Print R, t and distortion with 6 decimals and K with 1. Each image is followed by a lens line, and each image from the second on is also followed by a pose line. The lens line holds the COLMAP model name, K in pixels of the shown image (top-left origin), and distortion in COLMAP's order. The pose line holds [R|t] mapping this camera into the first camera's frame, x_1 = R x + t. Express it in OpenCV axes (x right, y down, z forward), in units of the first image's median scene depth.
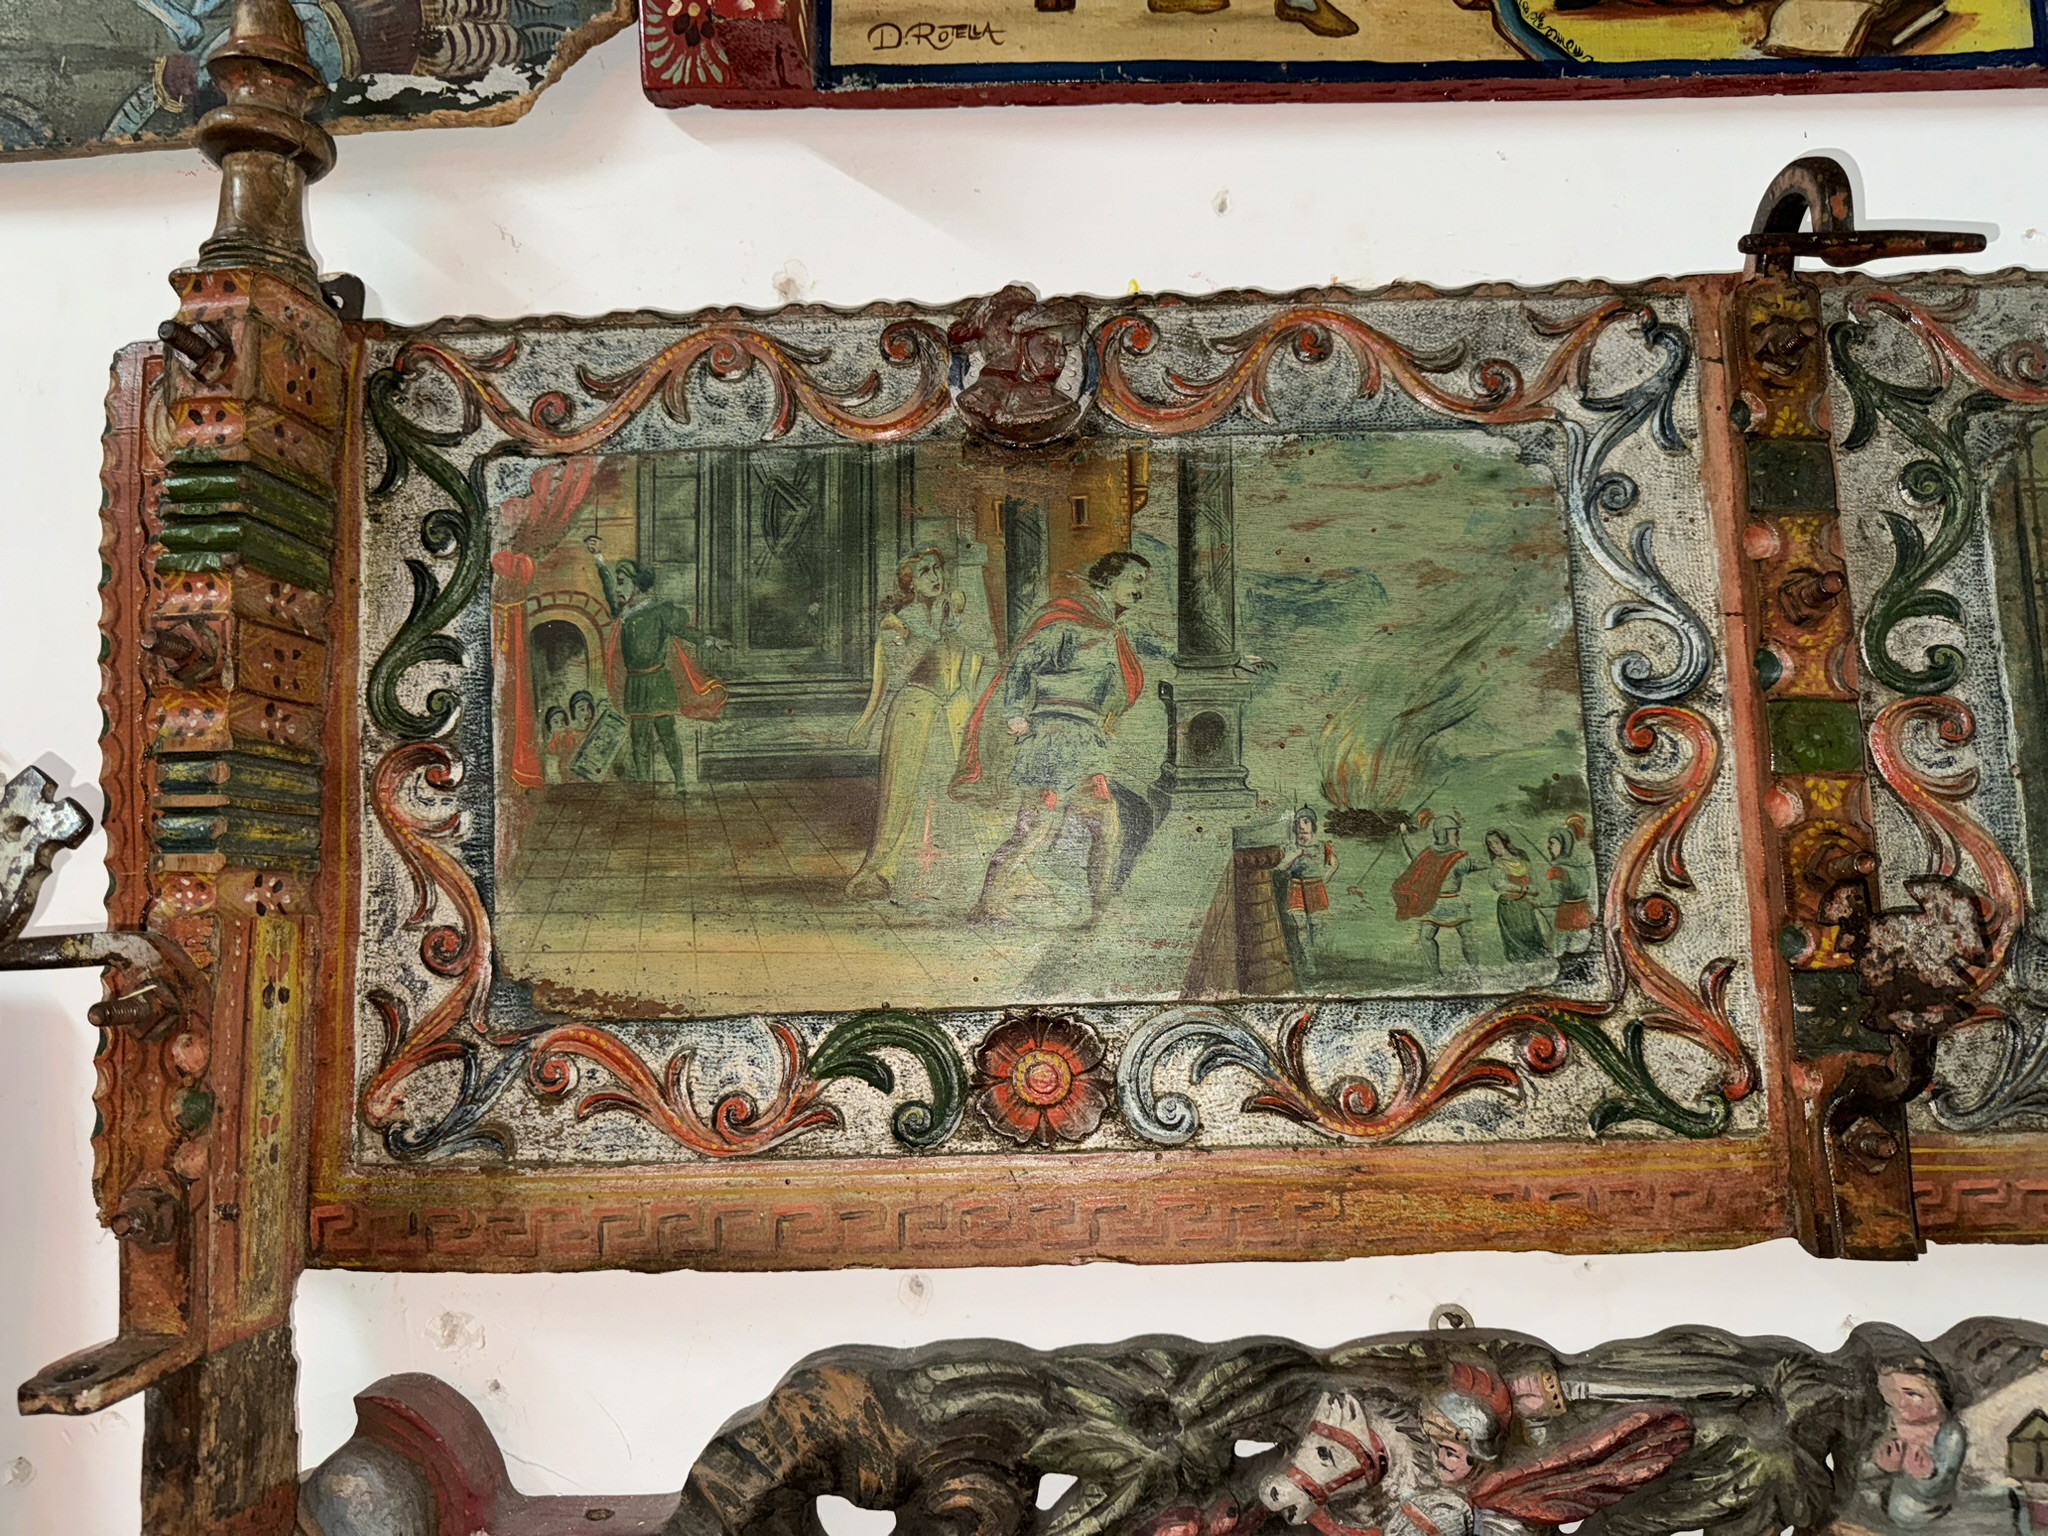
lens RADIAL K [[1452.1, 0, 1017.3], [0, 1452.1, 769.8], [0, 0, 1]] dist [0.036331, -0.062196]
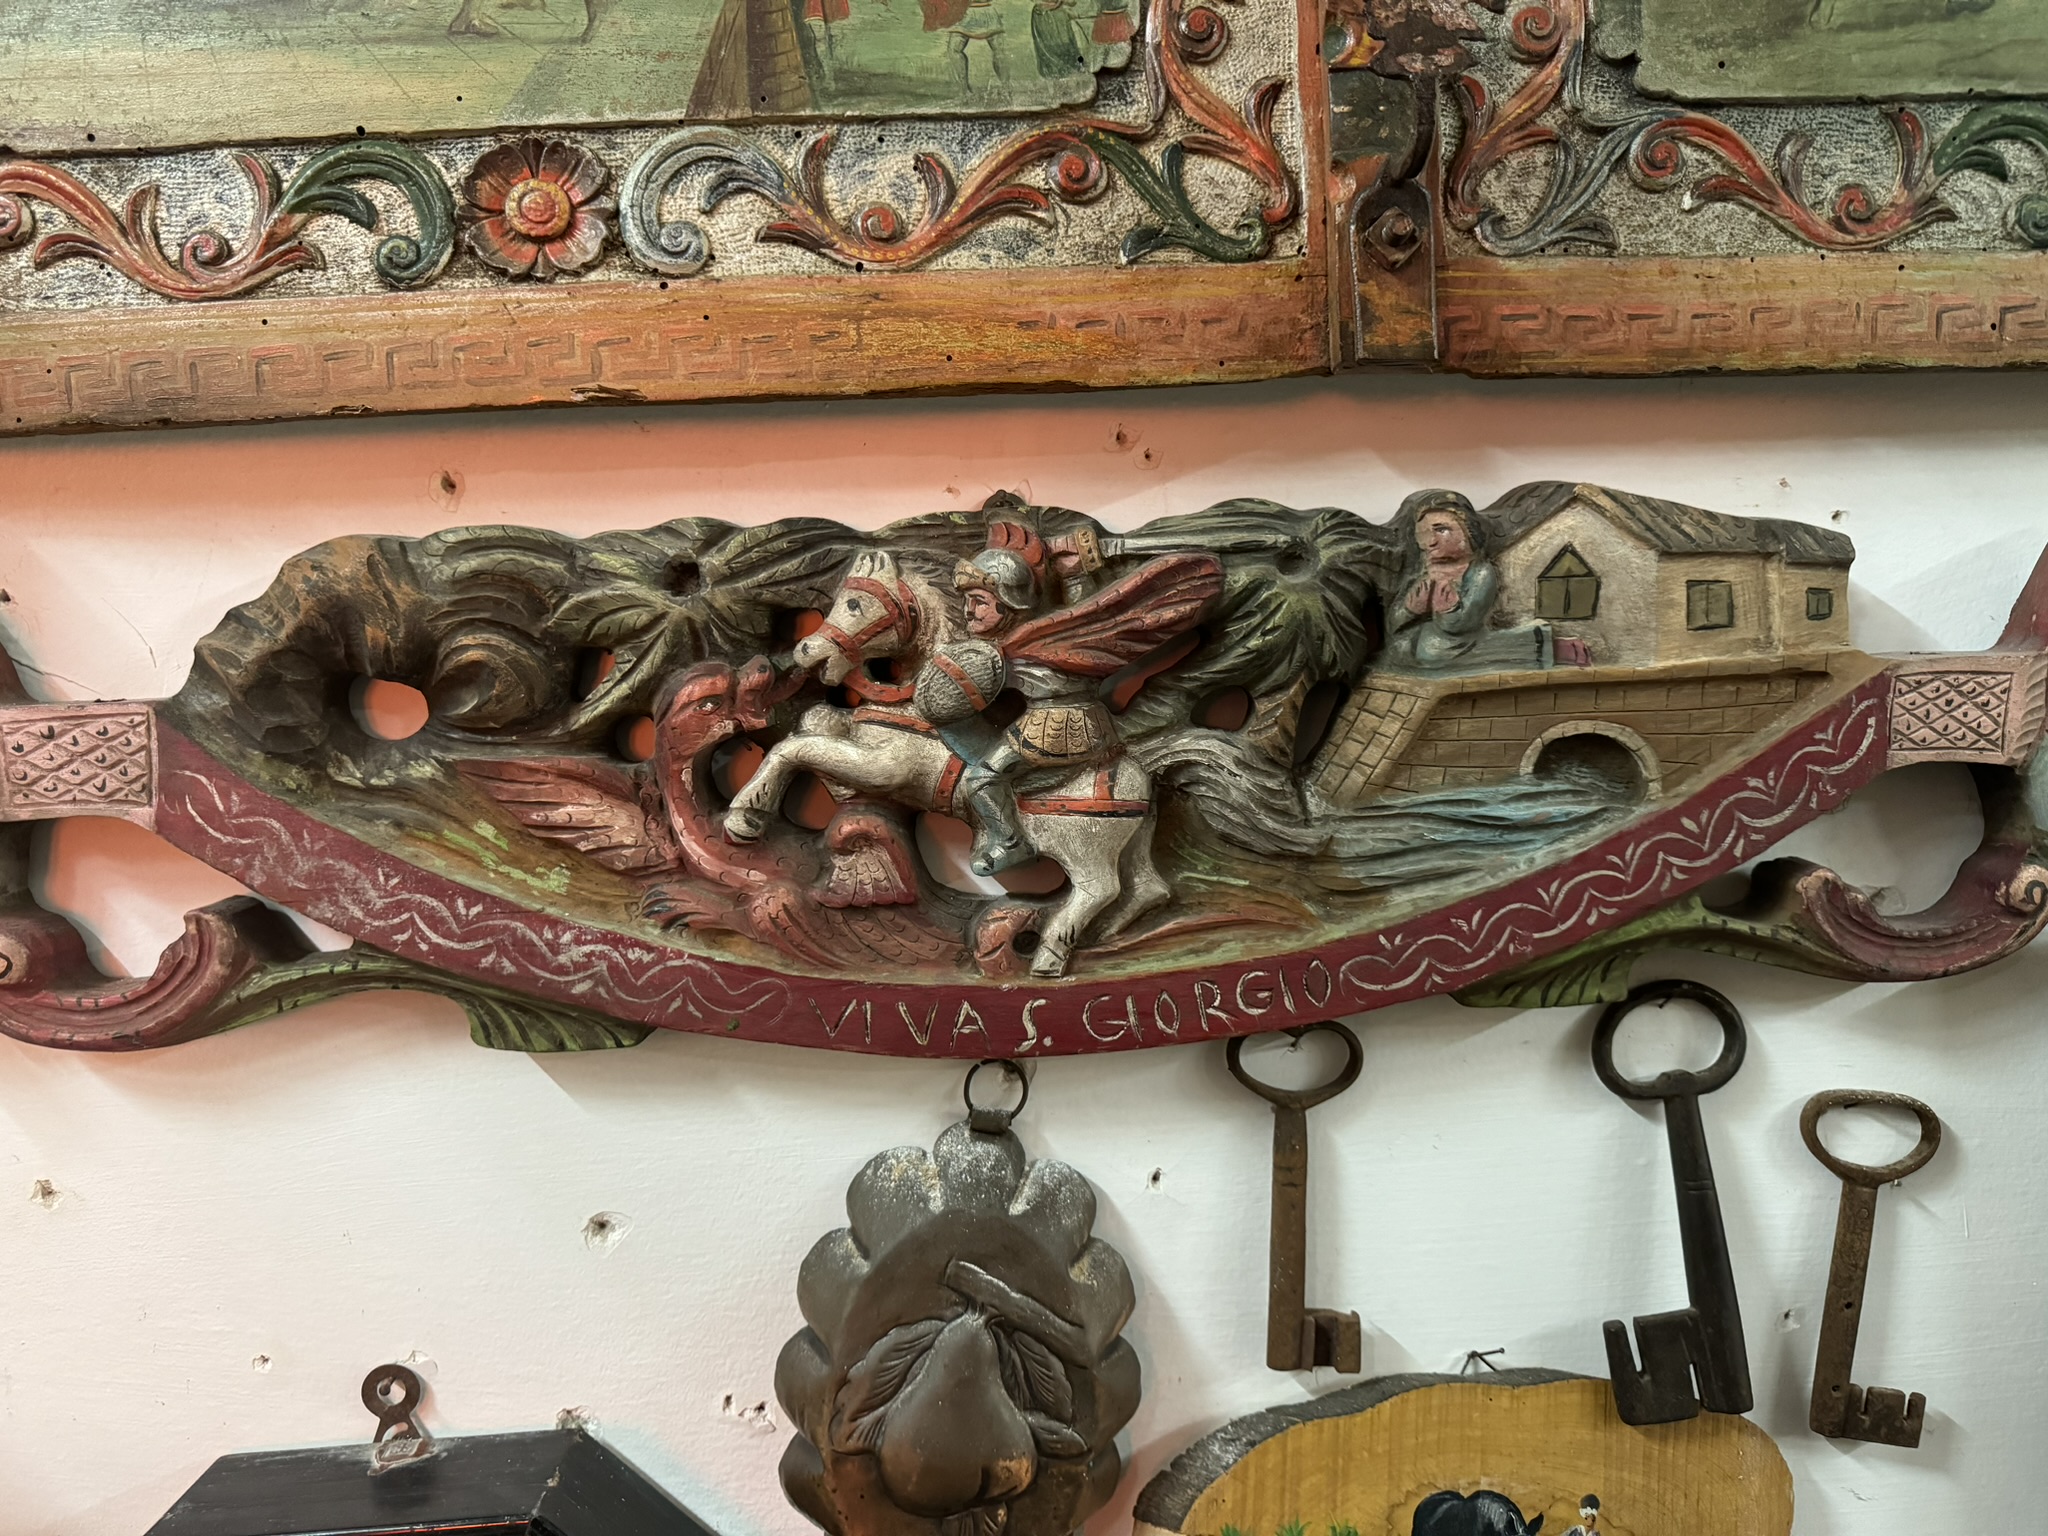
lens RADIAL K [[1450.4, 0, 1014.8], [0, 1450.4, 770.7], [0, 0, 1]] dist [0.058604, -0.113816]
pose [[0.997801, -0.019668, 0.063299, 0.253415], [0.008210, 0.984281, 0.176419, 0.404192], [-0.065774, -0.175512, 0.982278, 0.011384]]
